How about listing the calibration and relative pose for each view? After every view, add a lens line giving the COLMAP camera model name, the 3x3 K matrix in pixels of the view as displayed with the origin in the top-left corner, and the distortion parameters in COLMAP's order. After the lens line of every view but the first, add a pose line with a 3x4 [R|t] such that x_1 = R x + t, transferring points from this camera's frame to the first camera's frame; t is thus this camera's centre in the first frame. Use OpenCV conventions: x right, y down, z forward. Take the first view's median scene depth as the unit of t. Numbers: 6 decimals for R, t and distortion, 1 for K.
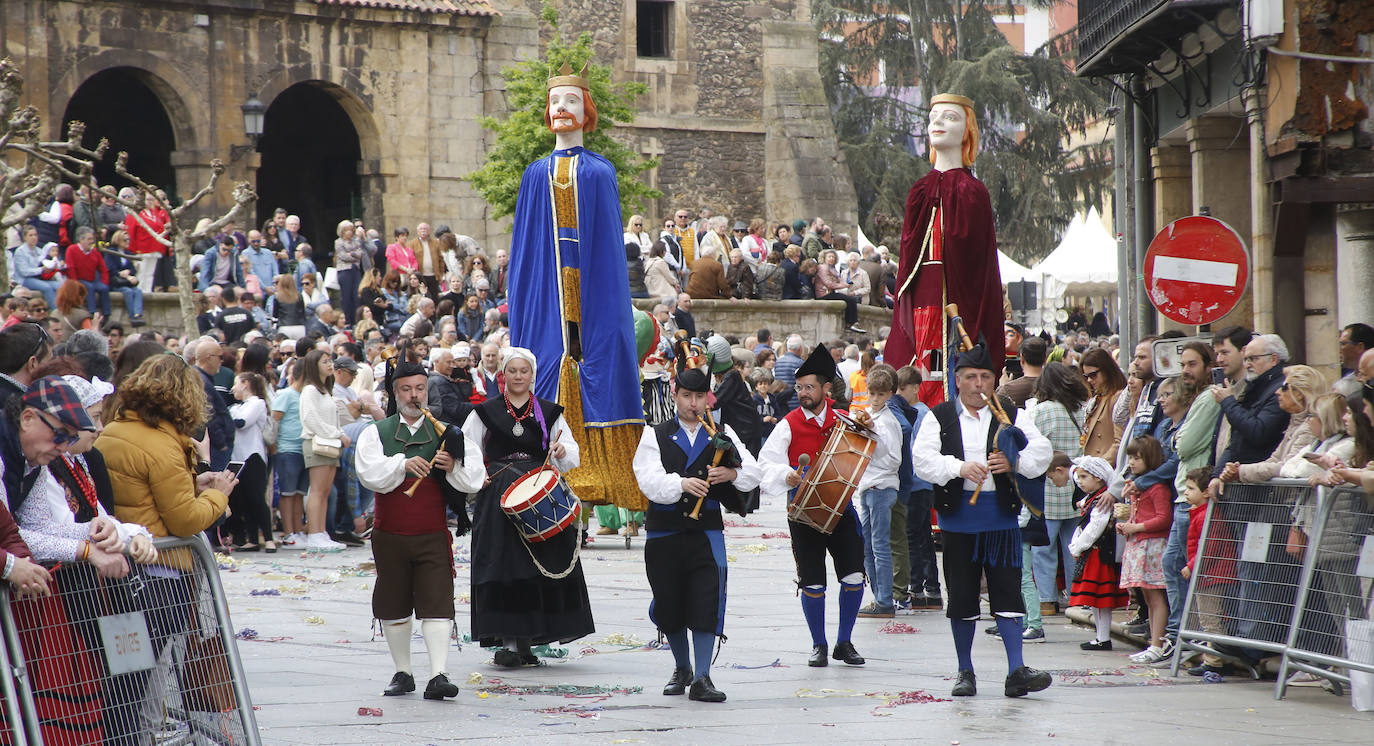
lens RADIAL K [[4902.0, 0, 655.7], [0, 4902.0, 414.5], [0, 0, 1]] dist [0.803108, 5.004721]
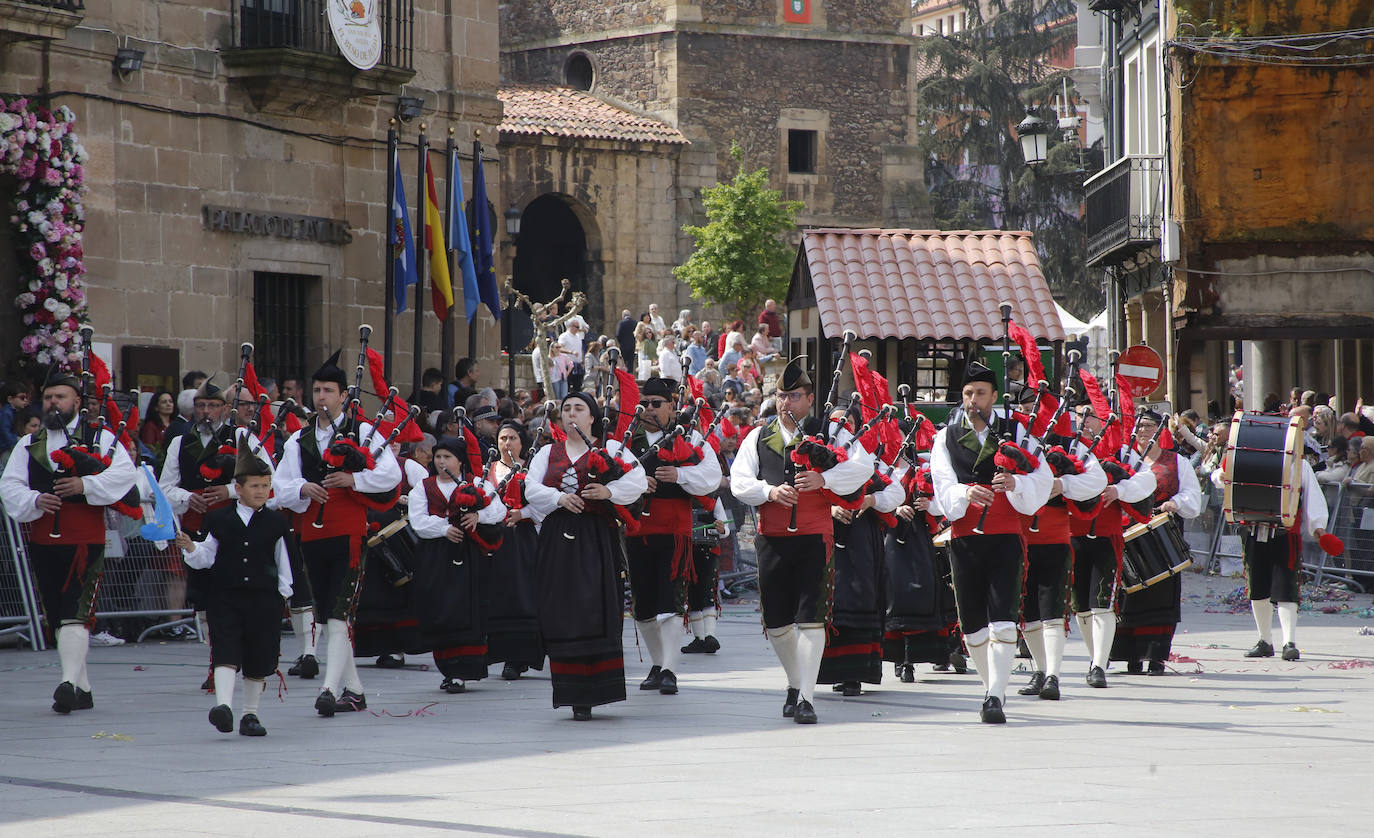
lens RADIAL K [[4677.4, 0, 668.3], [0, 4677.4, 428.1], [0, 0, 1]] dist [0.936836, 0.228834]
pose [[0.999867, 0.005978, -0.015182, -0.017464], [-0.006011, 0.999980, -0.002109, -0.000035], [0.015169, 0.002200, 0.999883, -0.290506]]
